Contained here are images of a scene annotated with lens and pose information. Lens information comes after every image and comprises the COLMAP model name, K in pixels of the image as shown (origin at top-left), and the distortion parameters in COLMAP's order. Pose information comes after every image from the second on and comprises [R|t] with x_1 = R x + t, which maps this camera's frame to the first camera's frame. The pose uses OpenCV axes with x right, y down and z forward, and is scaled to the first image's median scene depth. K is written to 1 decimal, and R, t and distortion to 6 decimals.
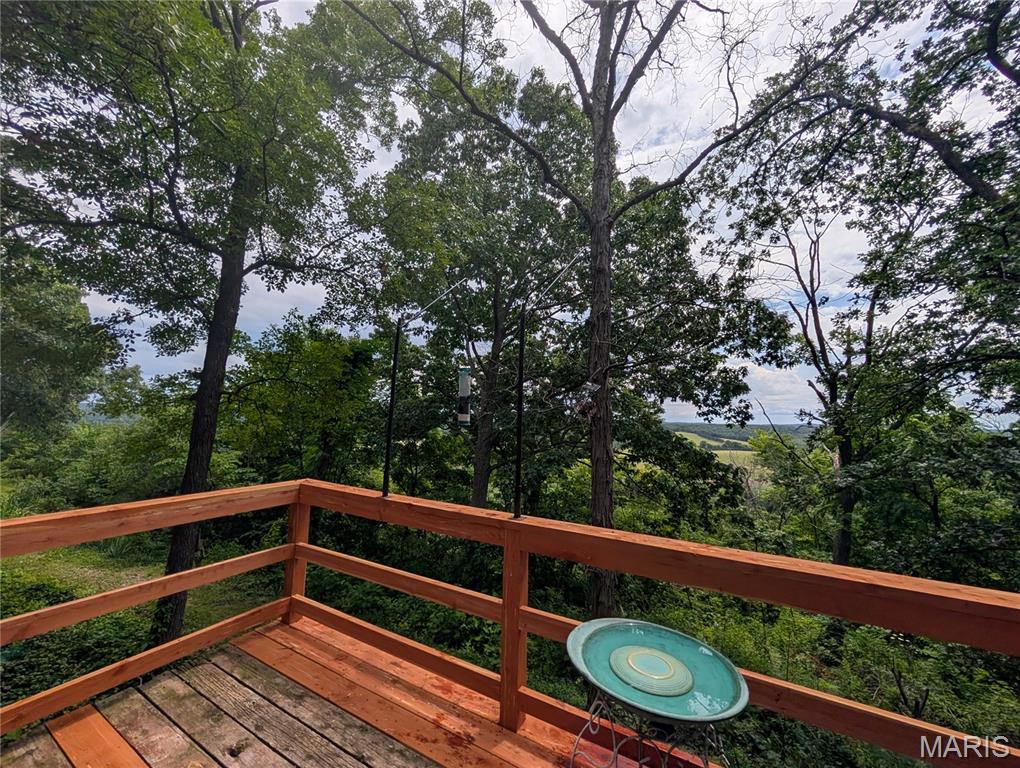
lens RADIAL K [[383.5, 0, 509.5], [0, 383.5, 385.1], [0, 0, 1]] dist [-0.001971, -0.000196]
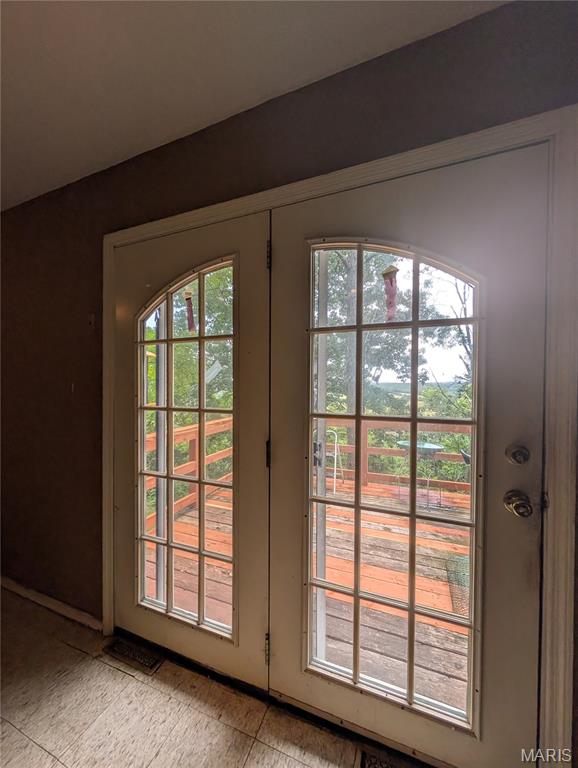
lens RADIAL K [[288.8, 0, 287.9], [0, 288.8, 383.1], [0, 0, 1]] dist [-0.001971, -0.000196]
pose [[0.991406, -0.021977, 0.128962, -0.126565], [0.009981, 0.995622, 0.092938, -0.018592], [-0.130439, -0.090852, 0.987285, -0.154193]]
